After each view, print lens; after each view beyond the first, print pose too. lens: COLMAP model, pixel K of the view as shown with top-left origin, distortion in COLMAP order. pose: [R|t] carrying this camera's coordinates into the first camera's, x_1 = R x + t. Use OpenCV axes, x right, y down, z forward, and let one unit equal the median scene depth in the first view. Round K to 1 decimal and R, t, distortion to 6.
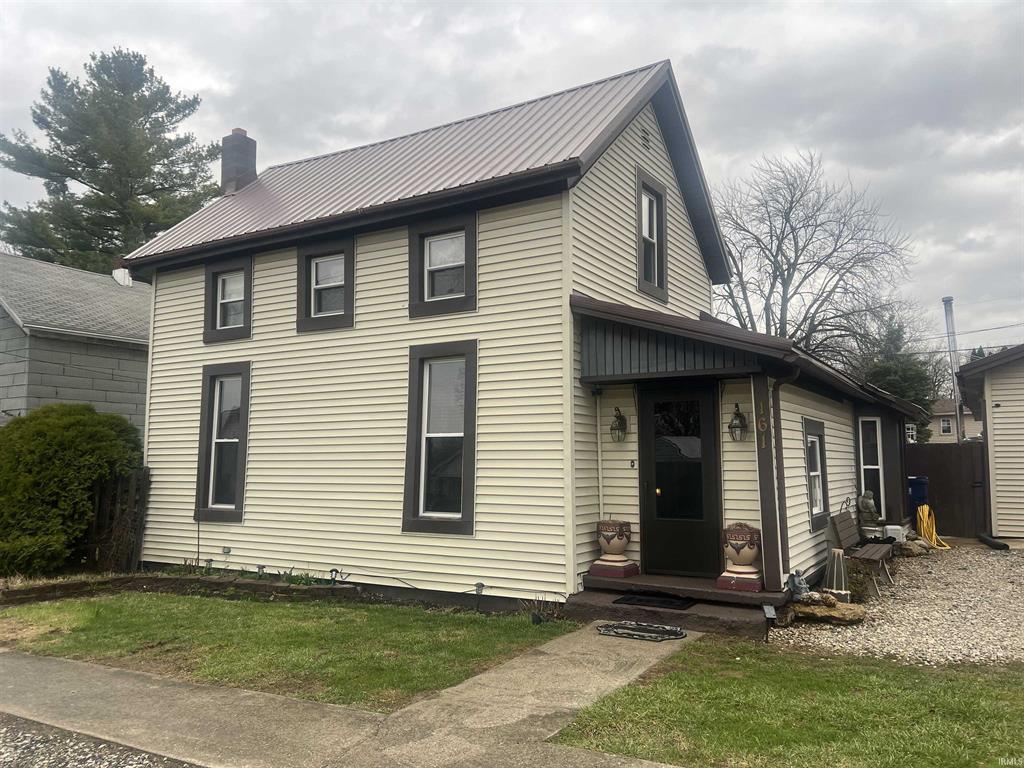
lens RADIAL K [[779.4, 0, 512.0], [0, 779.4, 384.0], [0, 0, 1]] dist [0.025570, 0.003346]
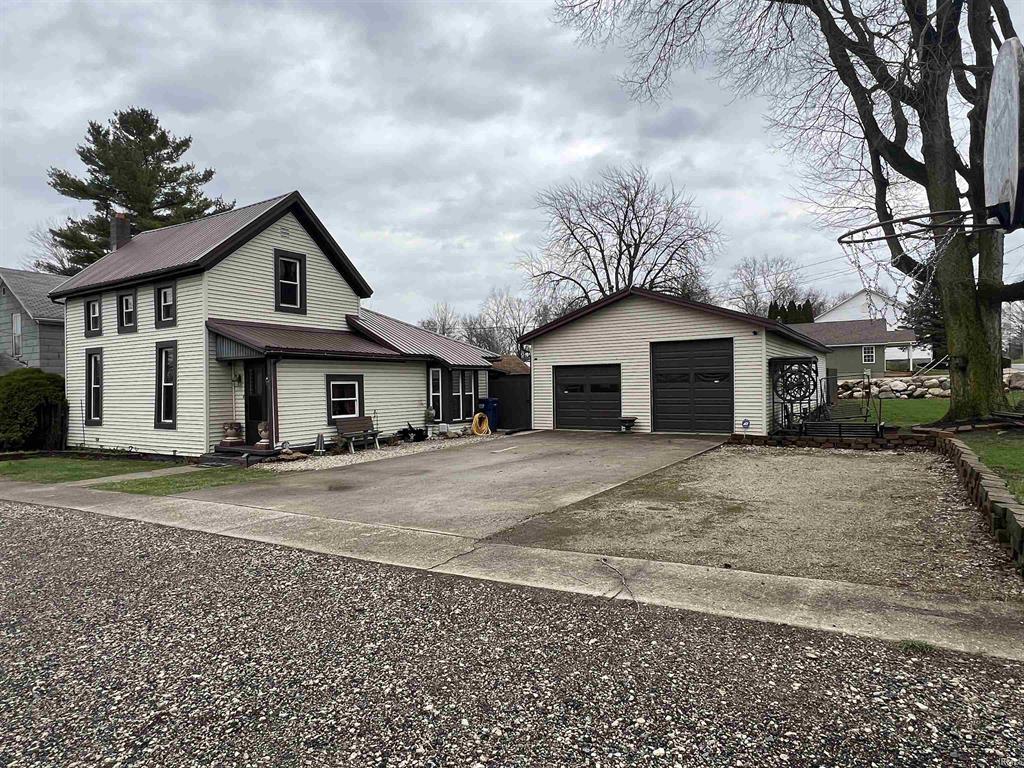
lens RADIAL K [[600.5, 0, 508.1], [0, 600.5, 402.1], [0, 0, 1]] dist [-0.002776, -0.001399]
pose [[0.999740, -0.013991, -0.018030, 0.715384], [0.016198, 0.991550, 0.128712, -0.068307], [0.016077, -0.128971, 0.991518, -0.516460]]
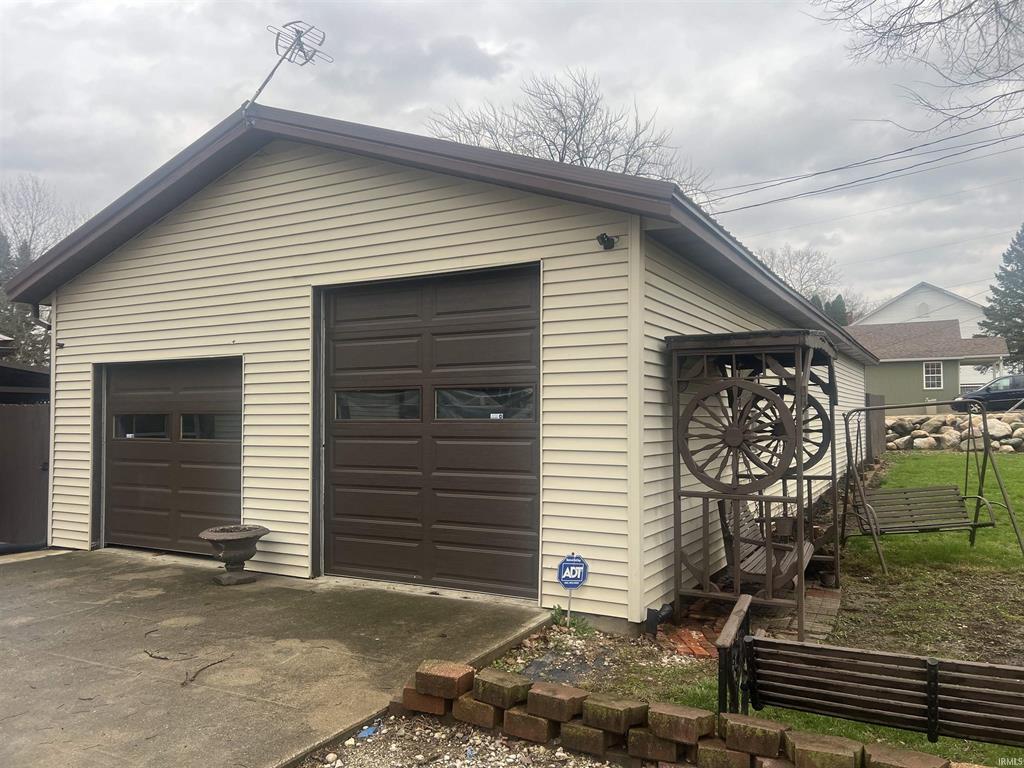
lens RADIAL K [[779.4, 0, 513.5], [0, 779.4, 415.5], [0, 0, 1]] dist [0.027285, -0.000683]
pose [[0.998956, -0.001450, 0.045656, 1.188527], [-0.003068, 0.995110, 0.098723, 0.023834], [-0.045575, -0.098760, 0.994067, 0.400304]]
